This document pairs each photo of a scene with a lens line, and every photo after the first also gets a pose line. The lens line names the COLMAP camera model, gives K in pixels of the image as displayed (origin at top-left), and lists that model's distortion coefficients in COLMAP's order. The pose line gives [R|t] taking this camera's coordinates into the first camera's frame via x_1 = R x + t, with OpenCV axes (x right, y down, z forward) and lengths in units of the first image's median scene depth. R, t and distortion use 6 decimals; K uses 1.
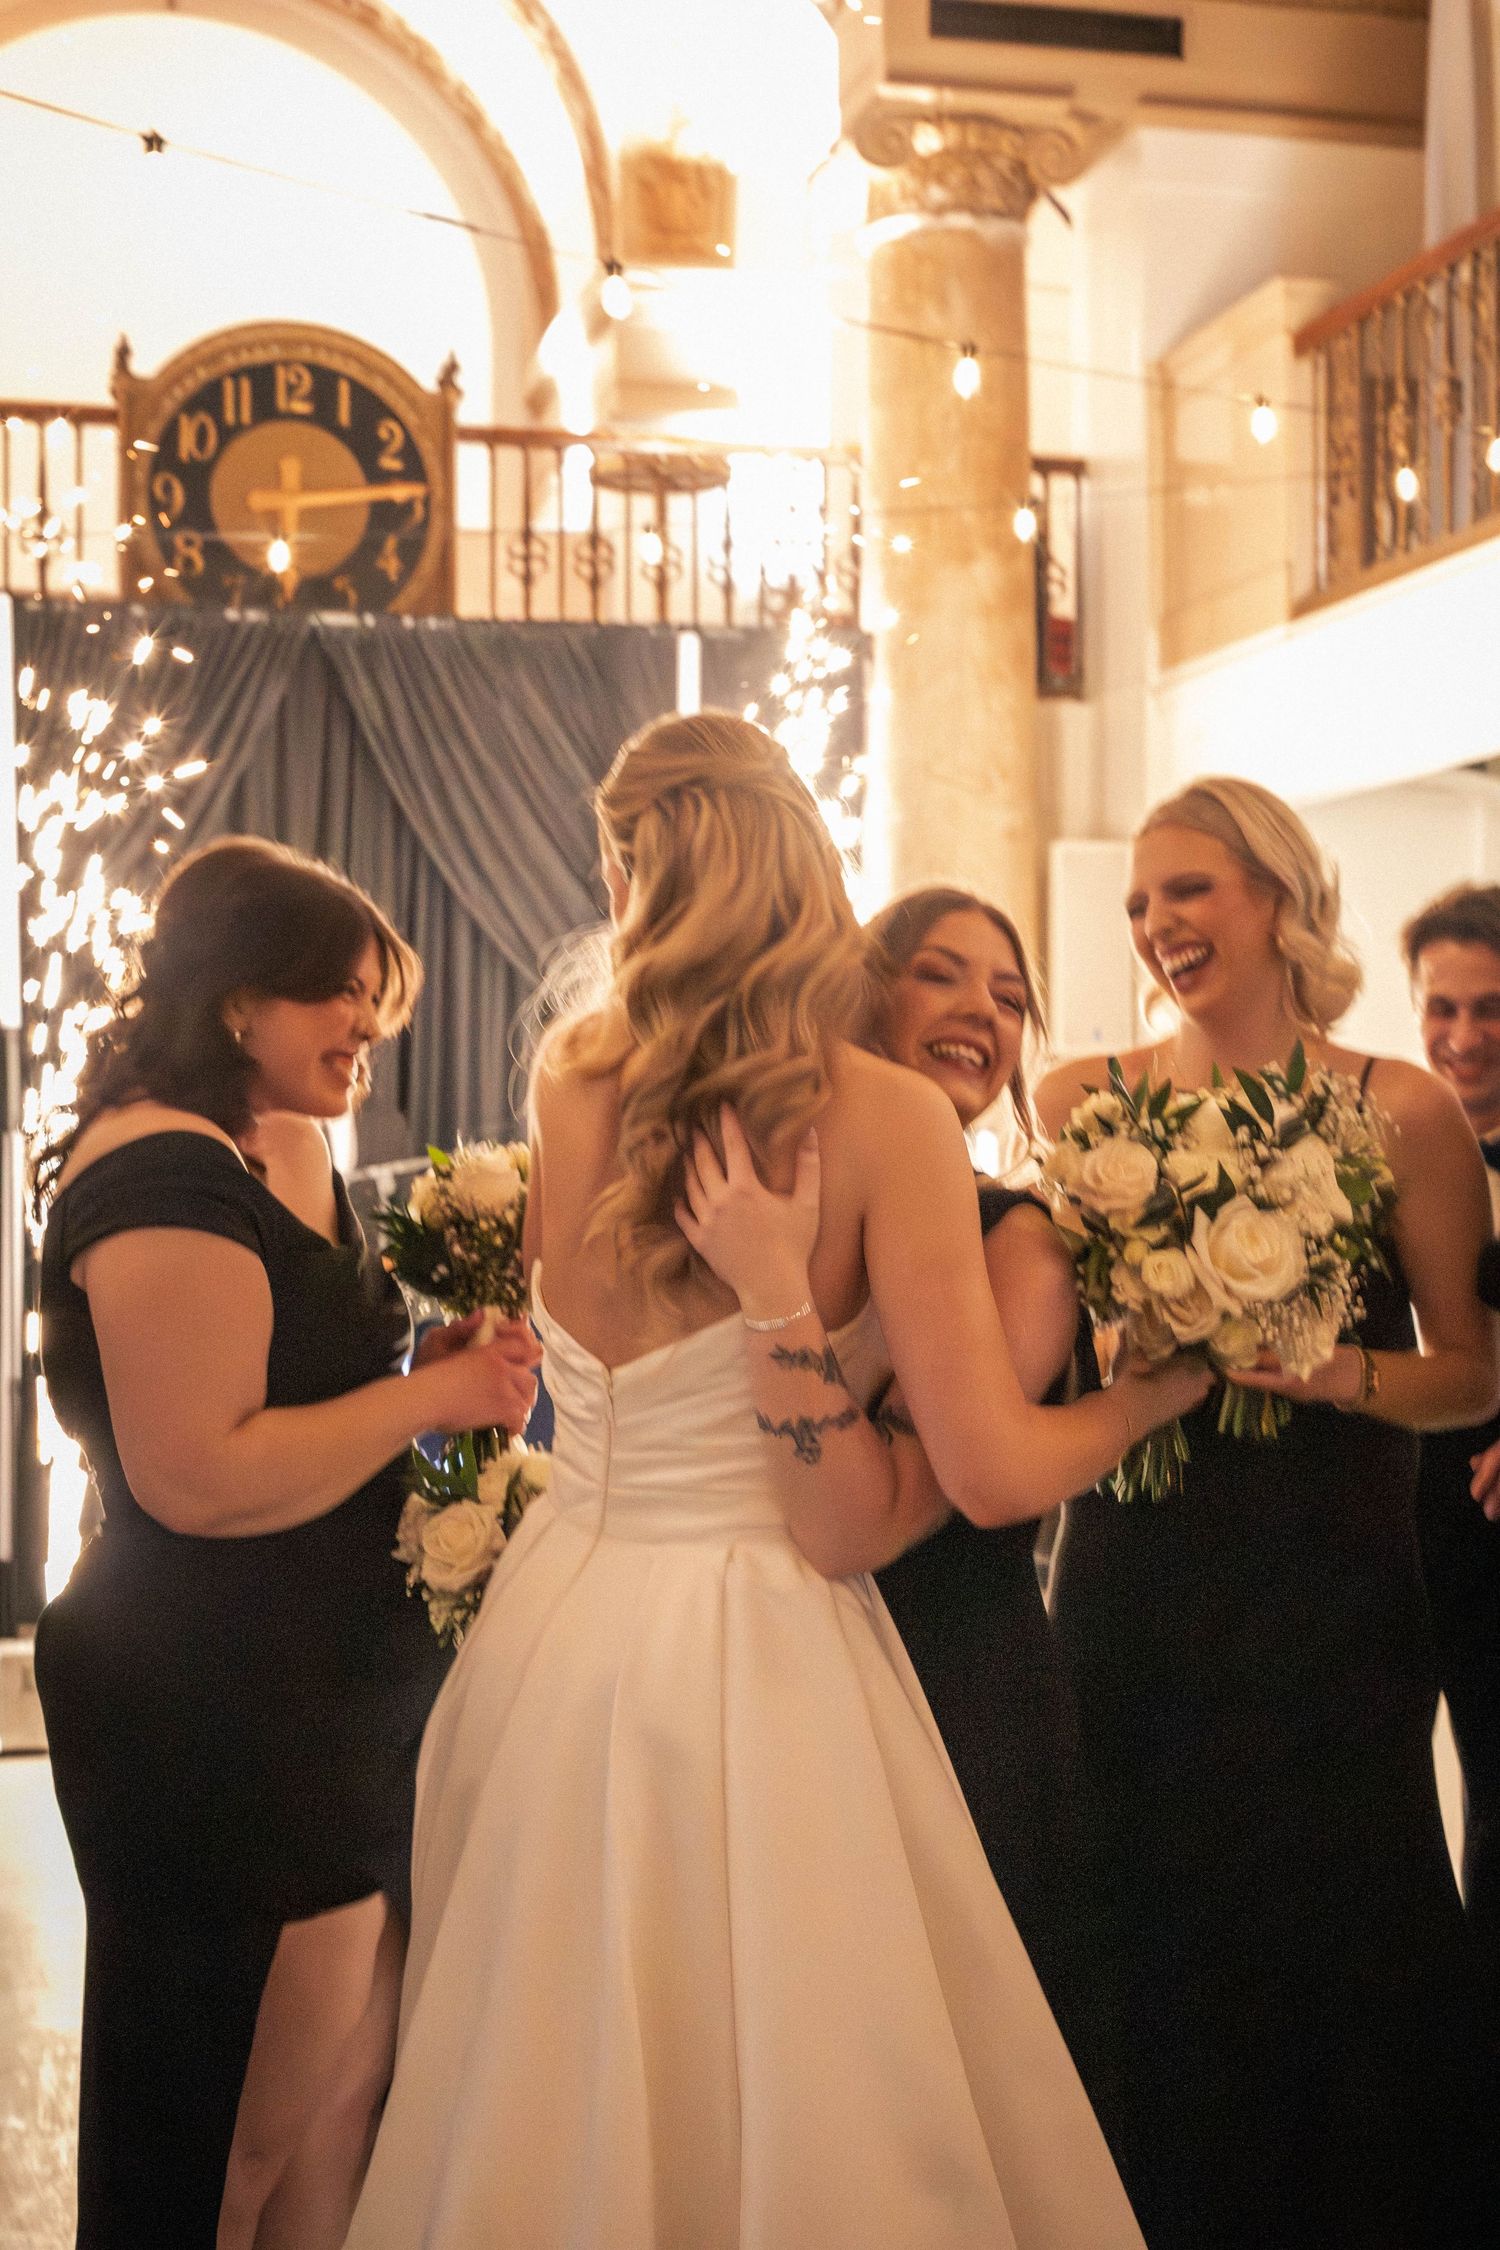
lens RADIAL K [[3251.2, 0, 750.0], [0, 3251.2, 1125.0], [0, 0, 1]] dist [0.014841, 0.032506]
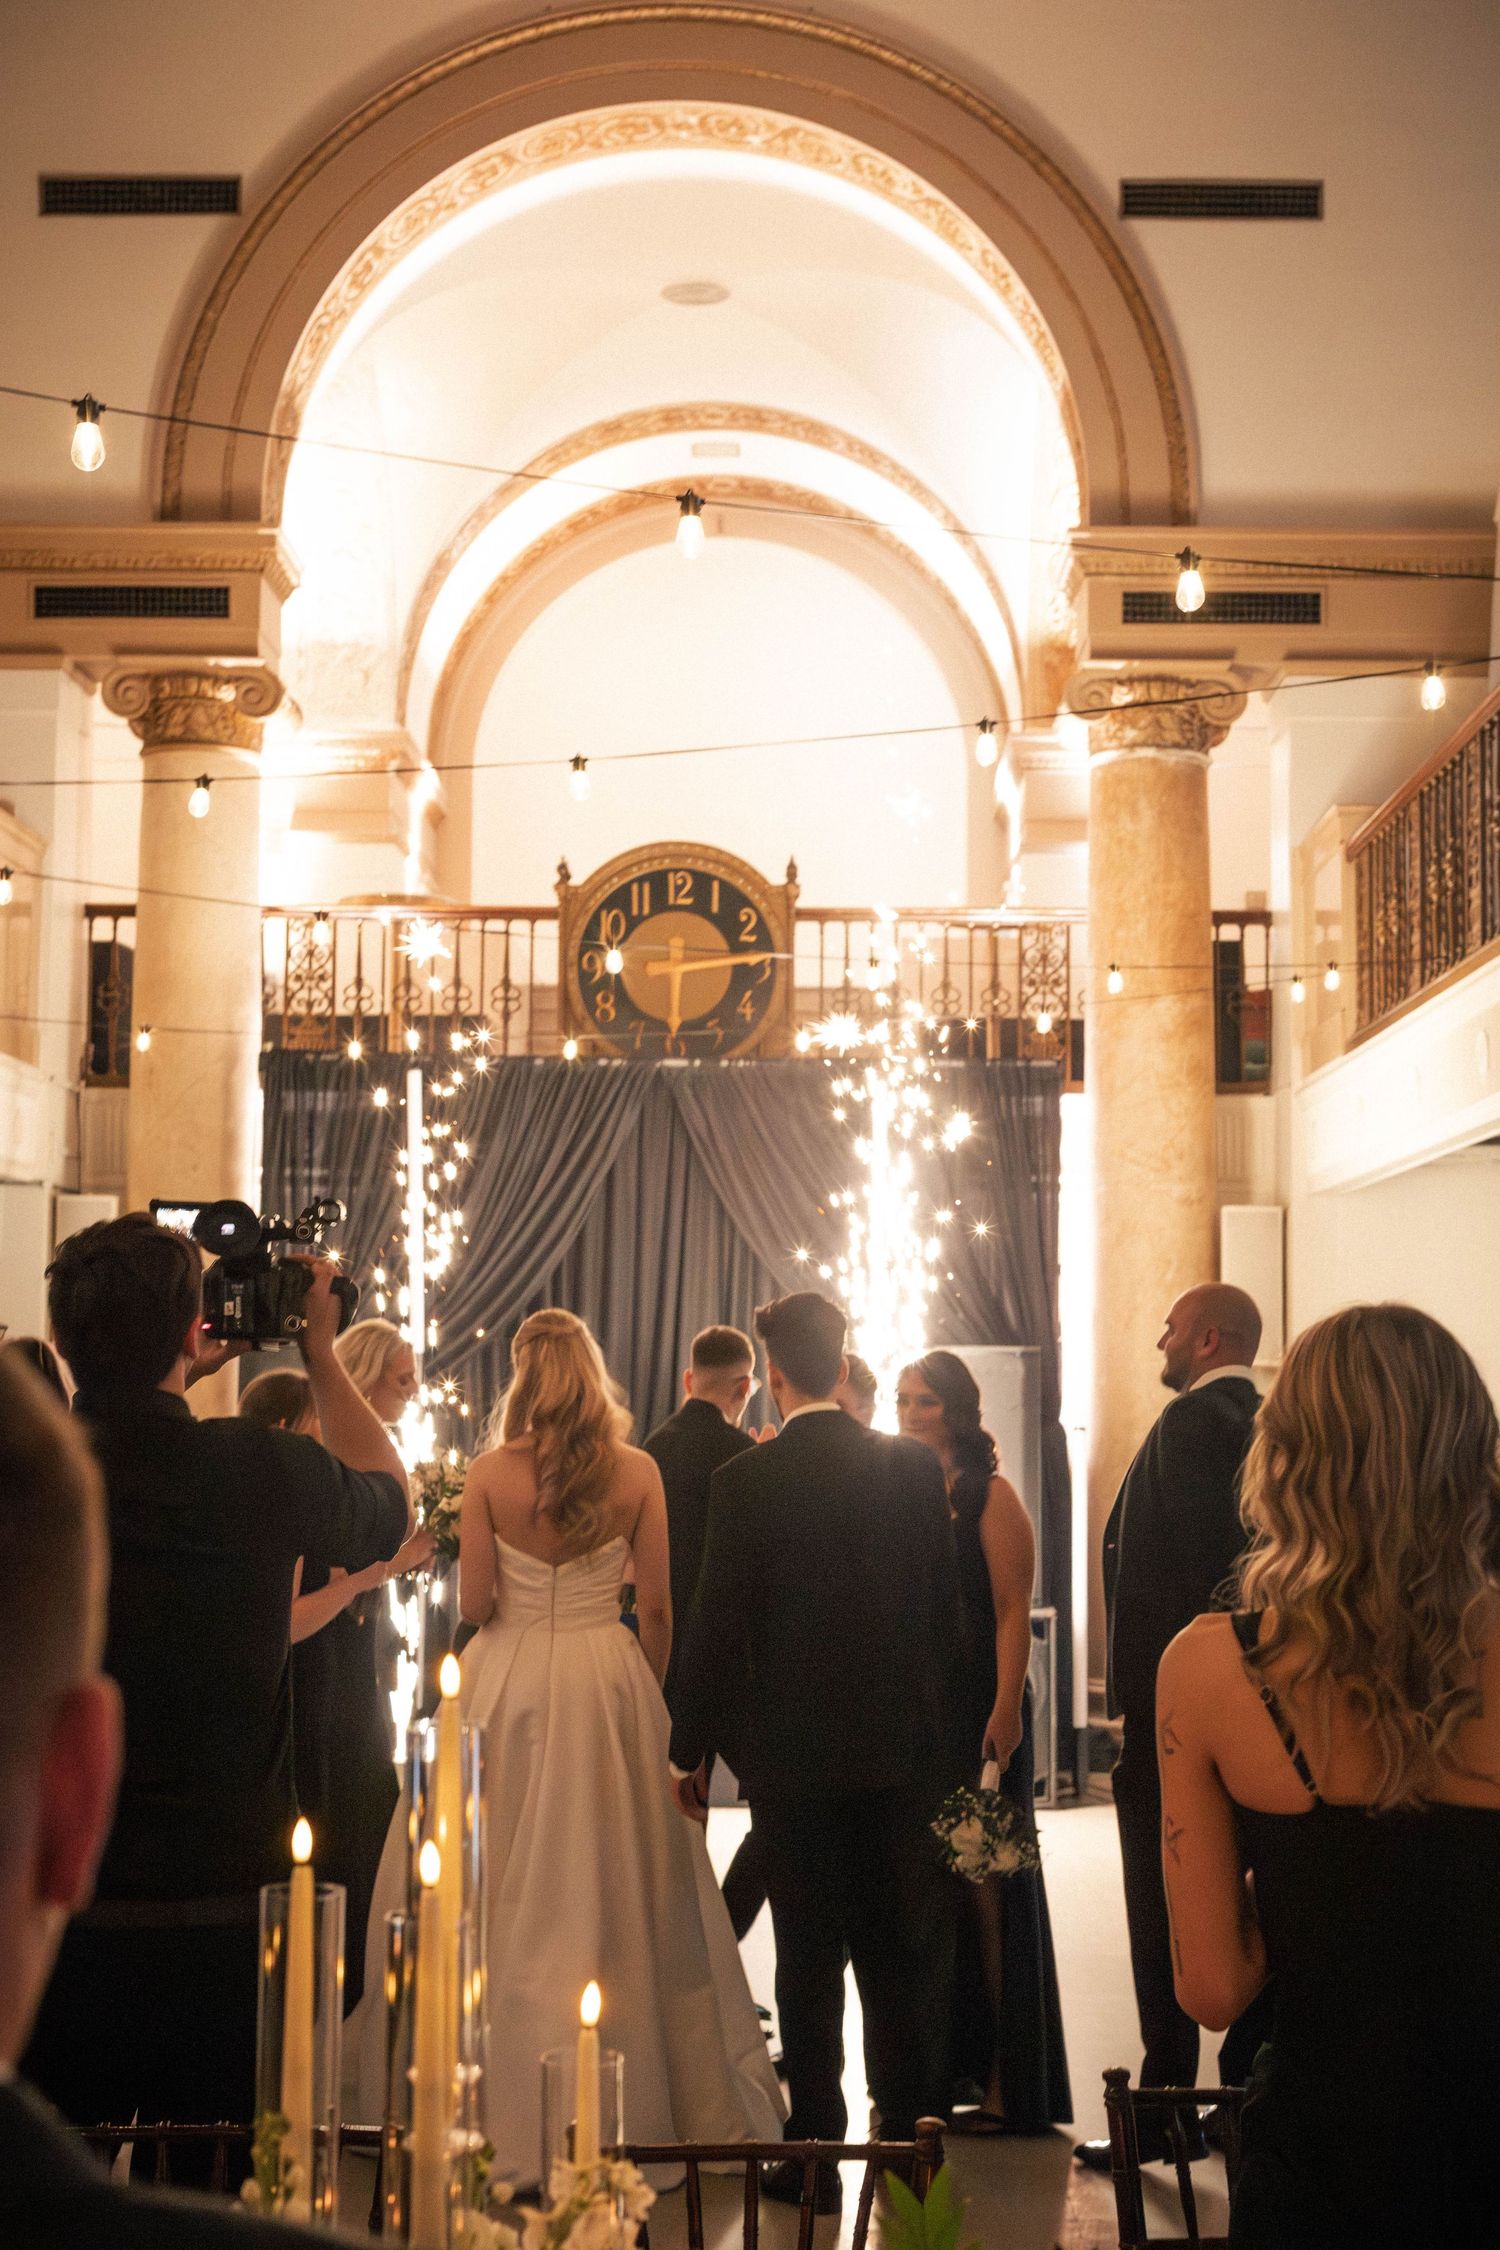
lens RADIAL K [[3251.2, 0, 750.0], [0, 3251.2, 1125.0], [0, 0, 1]] dist [0.014841, 0.032506]
pose [[0.963712, -0.009823, -0.266762, 0.265633], [-0.008601, 0.997661, -0.067806, -0.028008], [0.266805, 0.067640, 0.961374, -0.344663]]
